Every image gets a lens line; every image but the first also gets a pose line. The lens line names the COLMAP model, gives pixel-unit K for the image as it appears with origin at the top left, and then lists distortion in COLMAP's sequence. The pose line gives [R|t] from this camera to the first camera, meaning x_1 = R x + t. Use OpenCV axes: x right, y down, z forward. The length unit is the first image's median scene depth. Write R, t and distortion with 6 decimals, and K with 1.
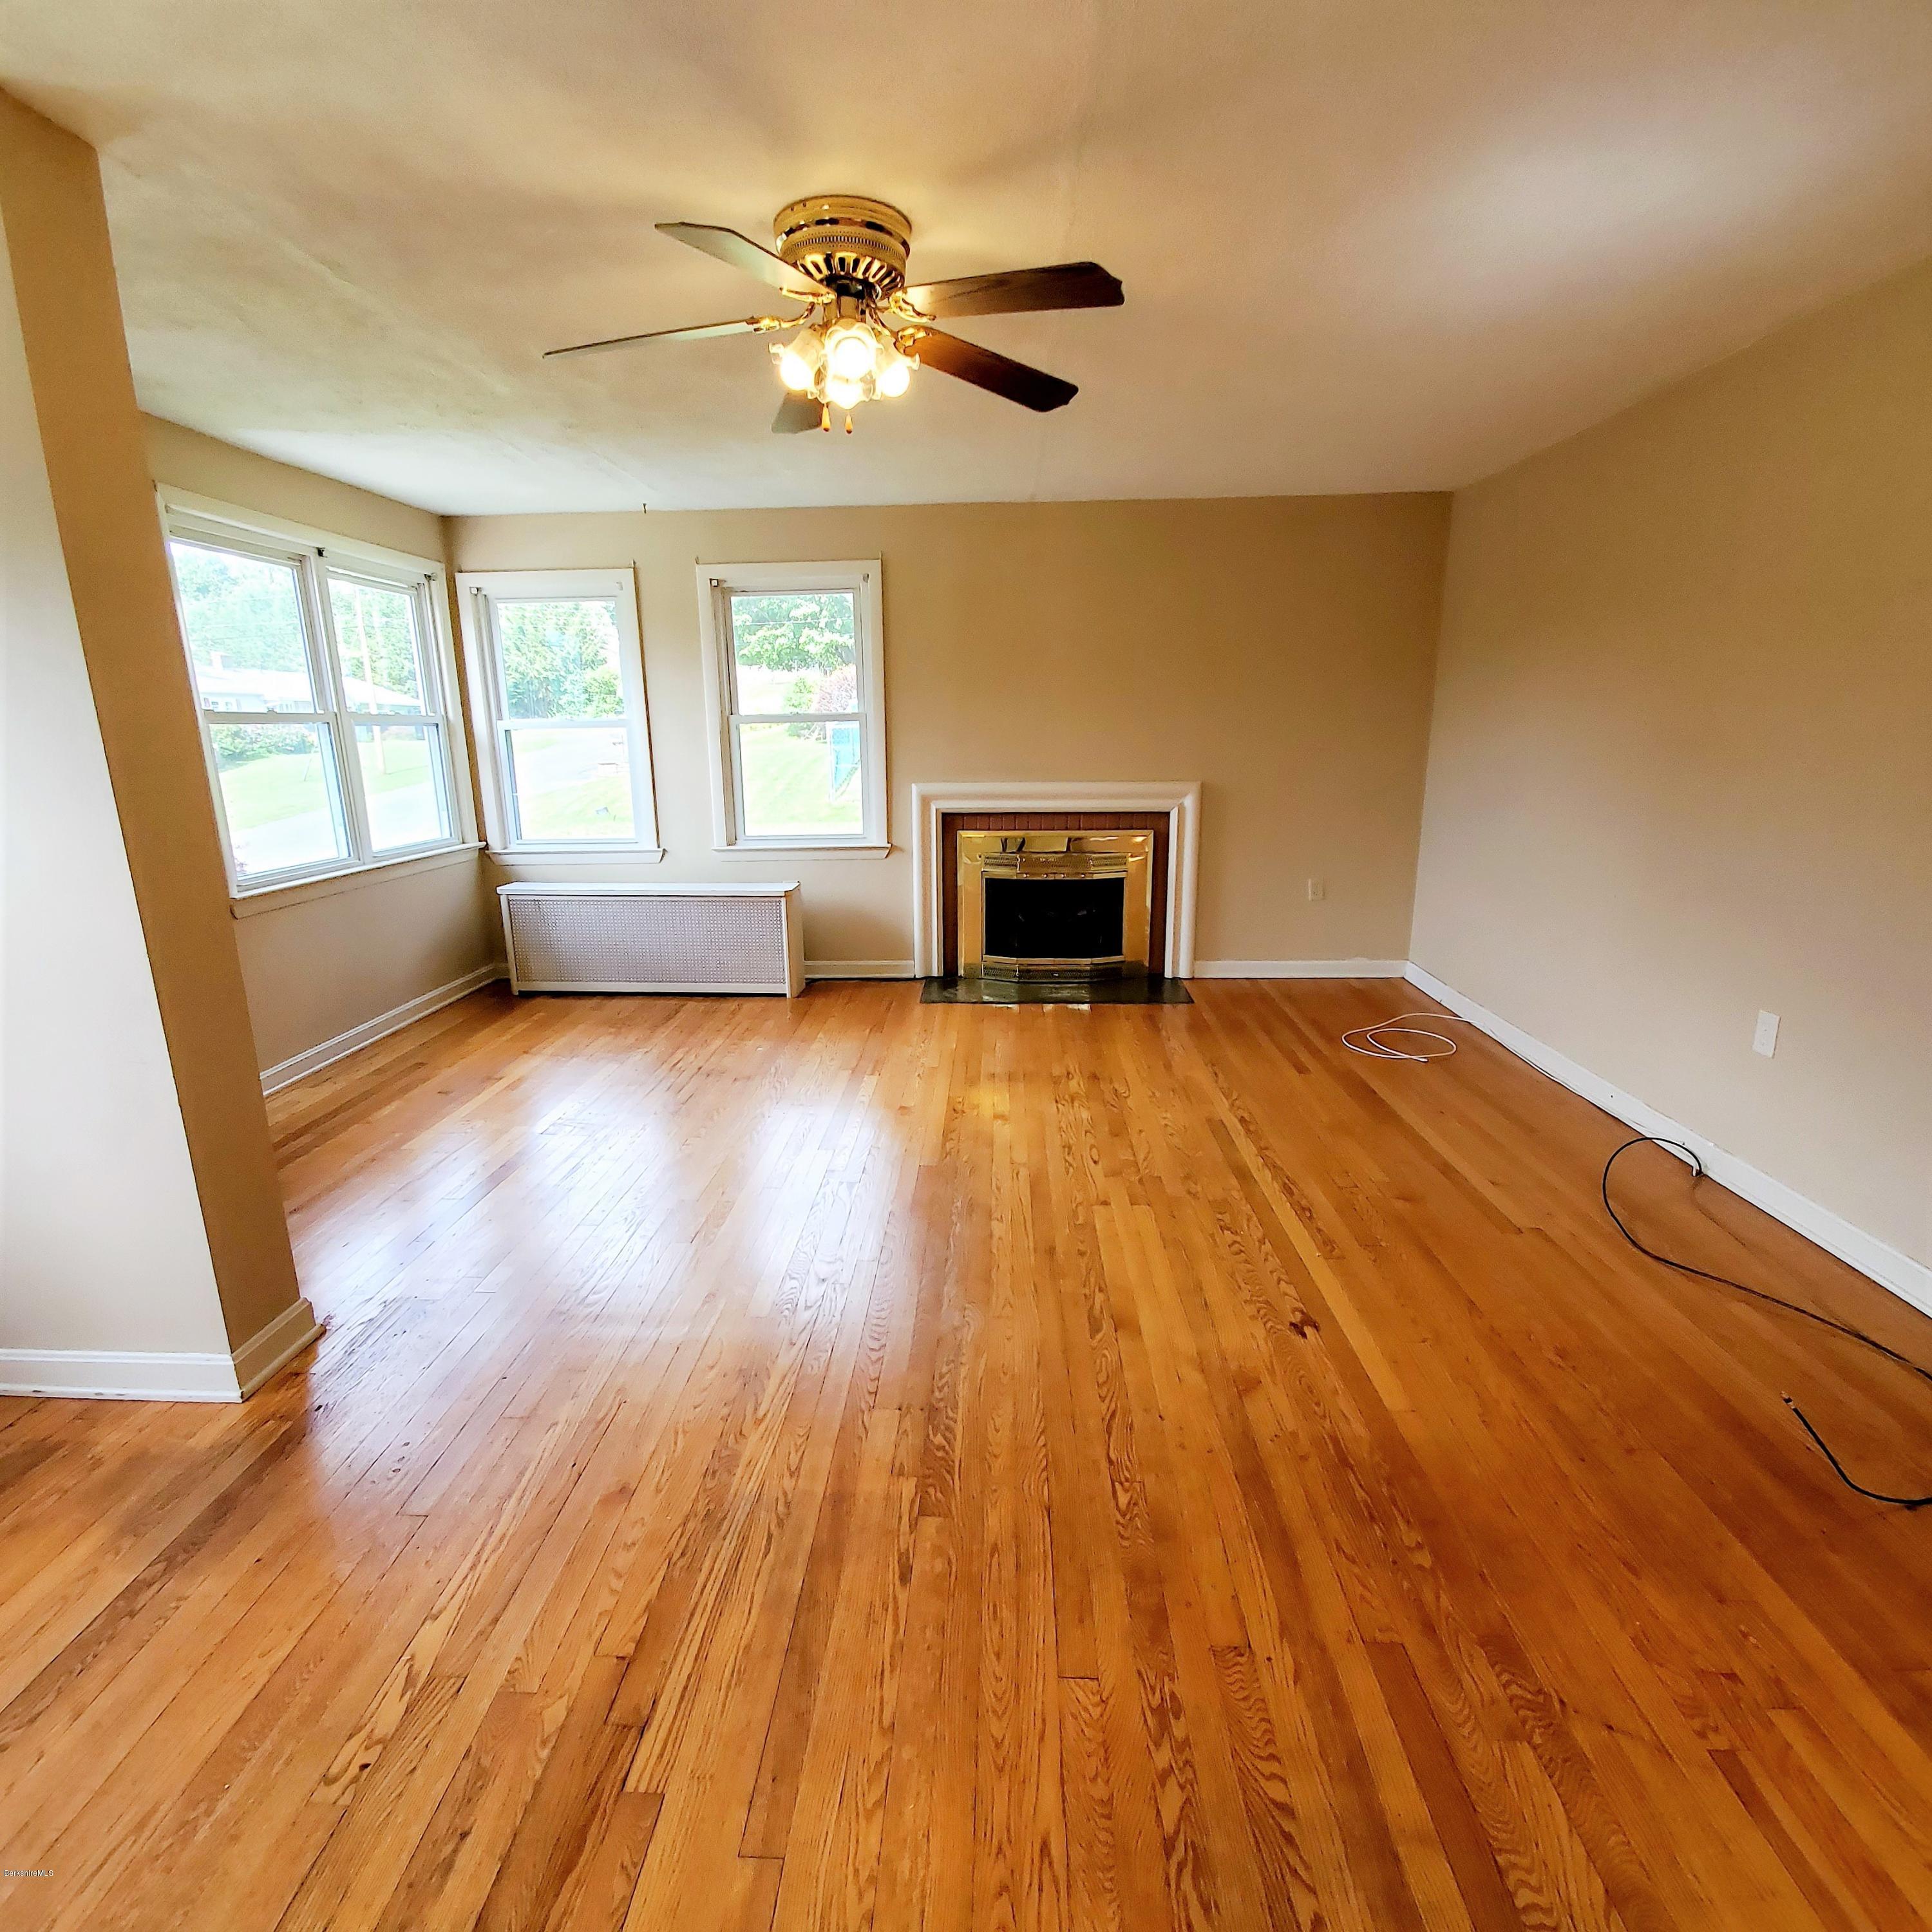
lens RADIAL K [[1026.6, 0, 958.4], [0, 1026.6, 972.7], [0, 0, 1]] dist [0.006529, -0.009762]
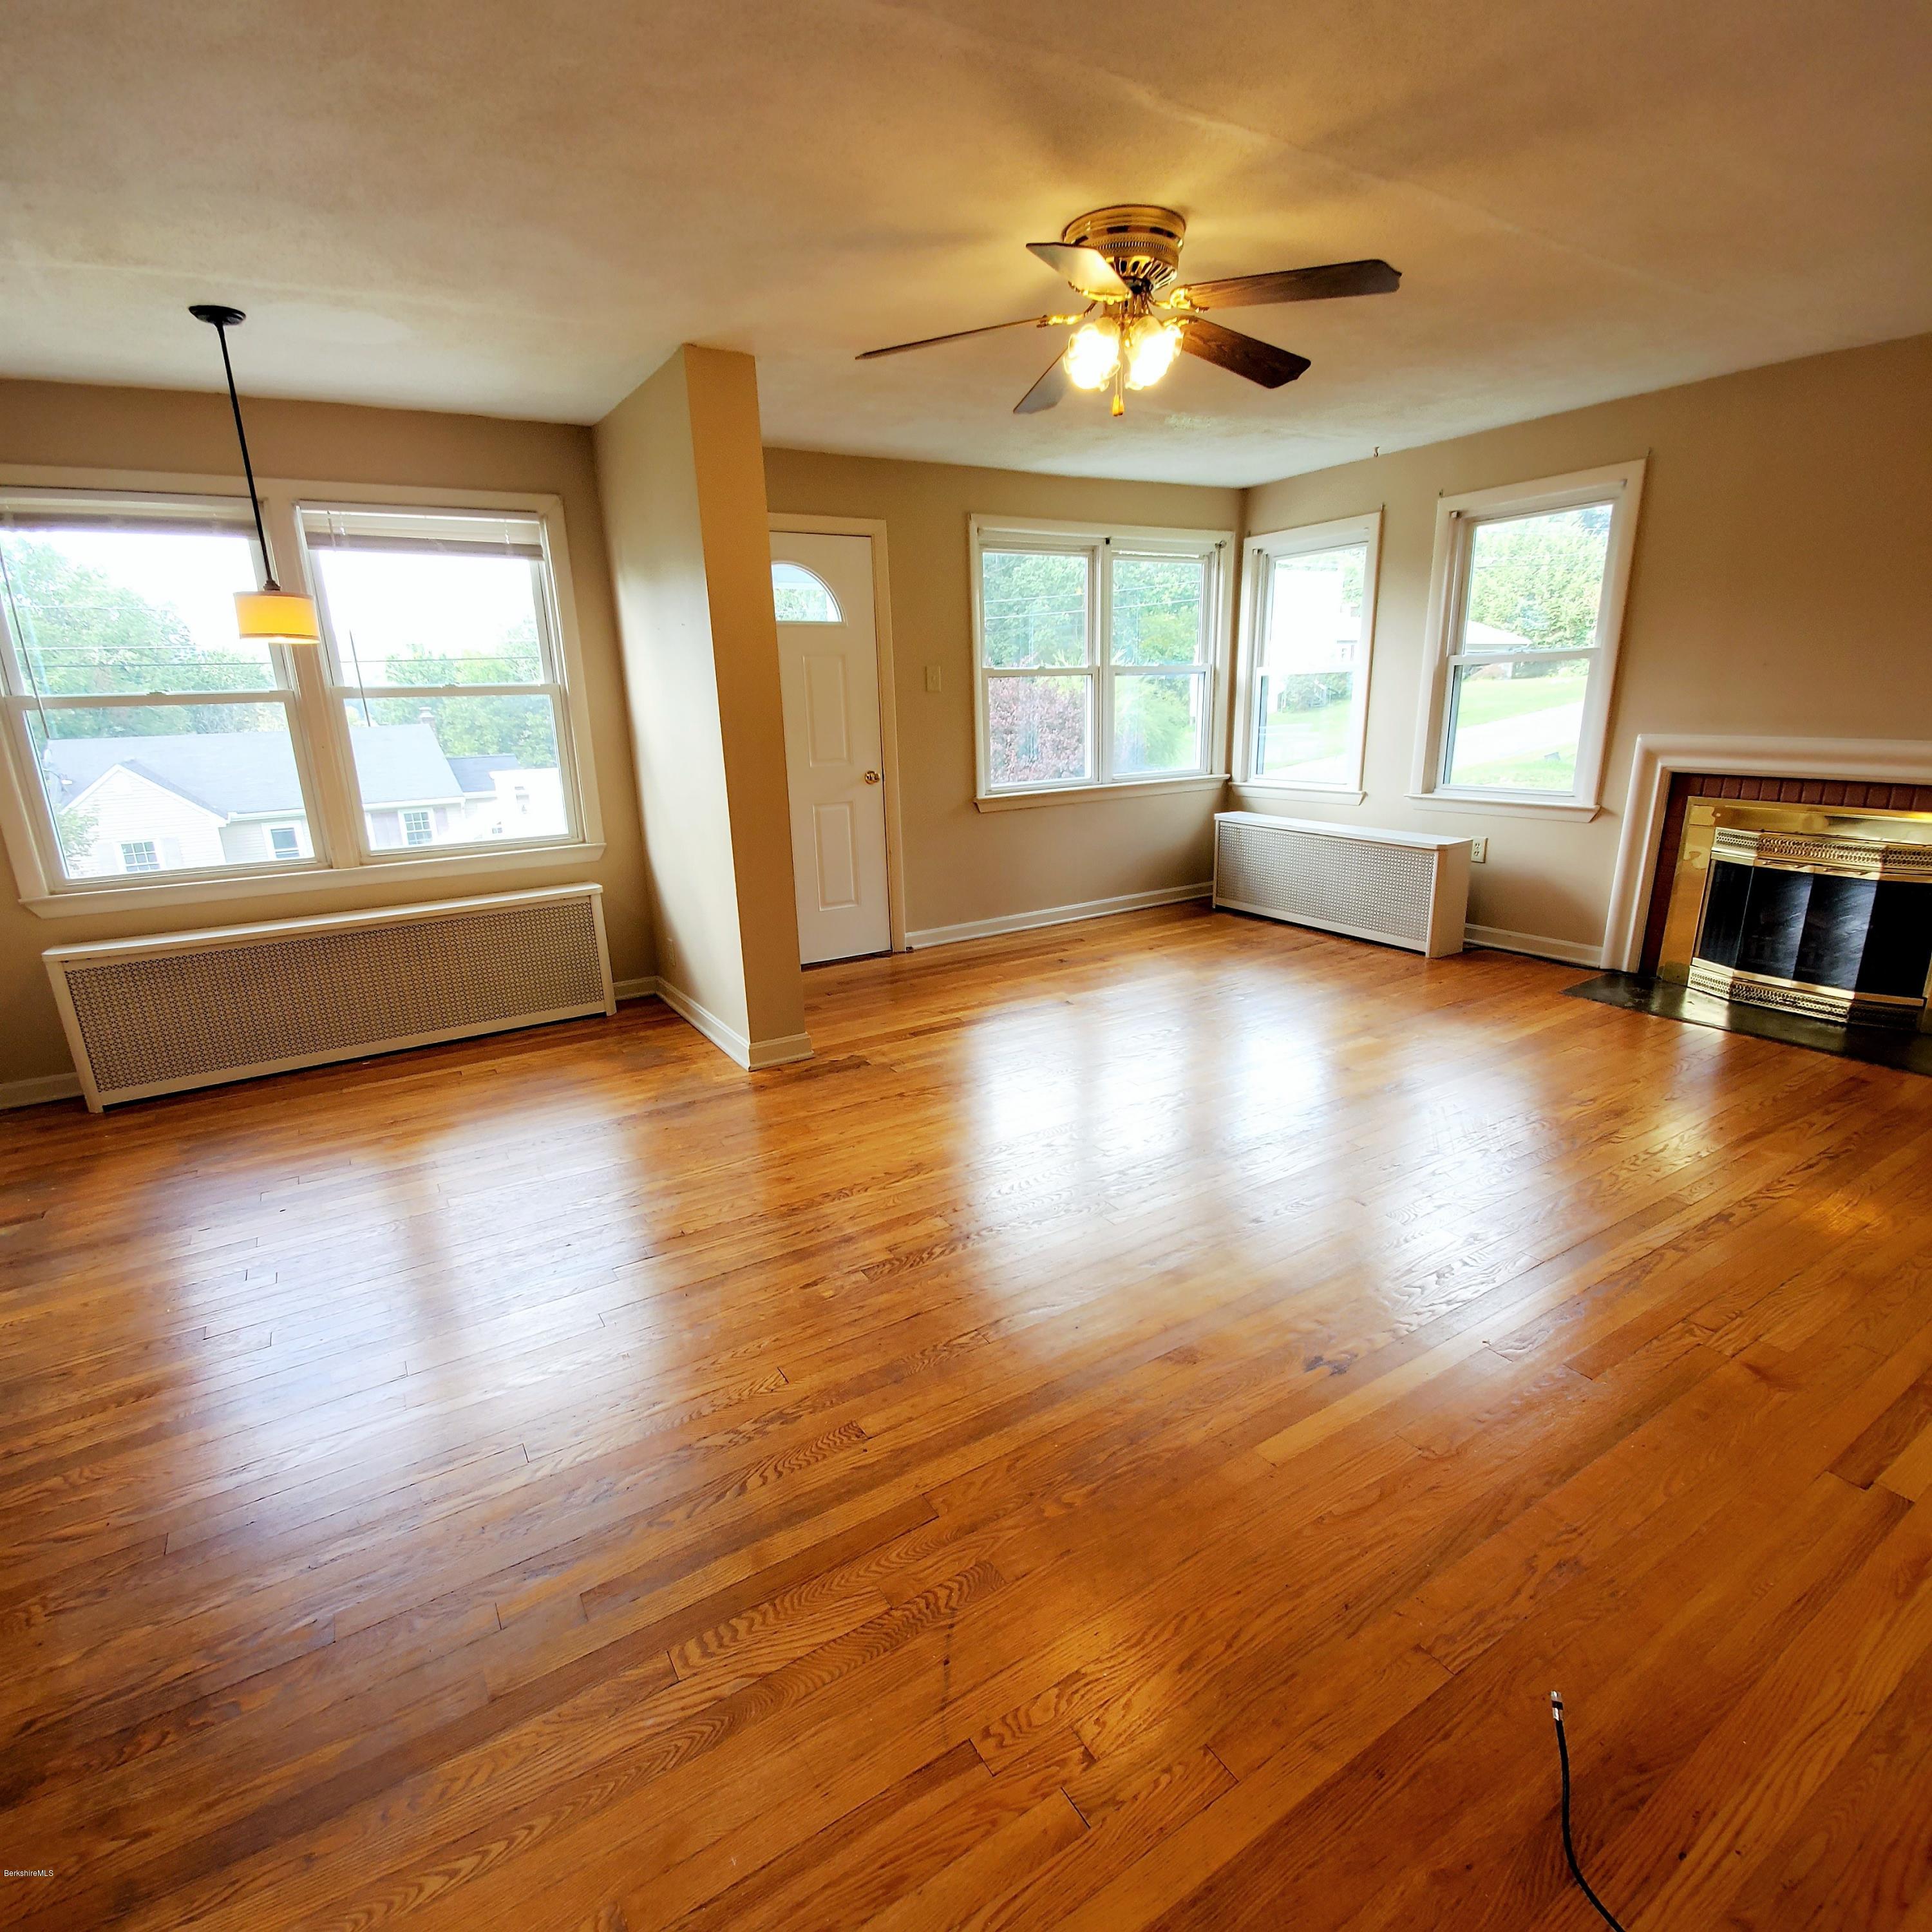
lens RADIAL K [[1026.6, 0, 968.8], [0, 1026.6, 972.1], [0, 0, 1]] dist [0.006529, -0.009762]
pose [[0.567866, 0.212631, -0.795183, 0.357652], [-0.168118, 0.975655, 0.140831, -0.025383], [0.805770, 0.053712, 0.589789, 0.099199]]
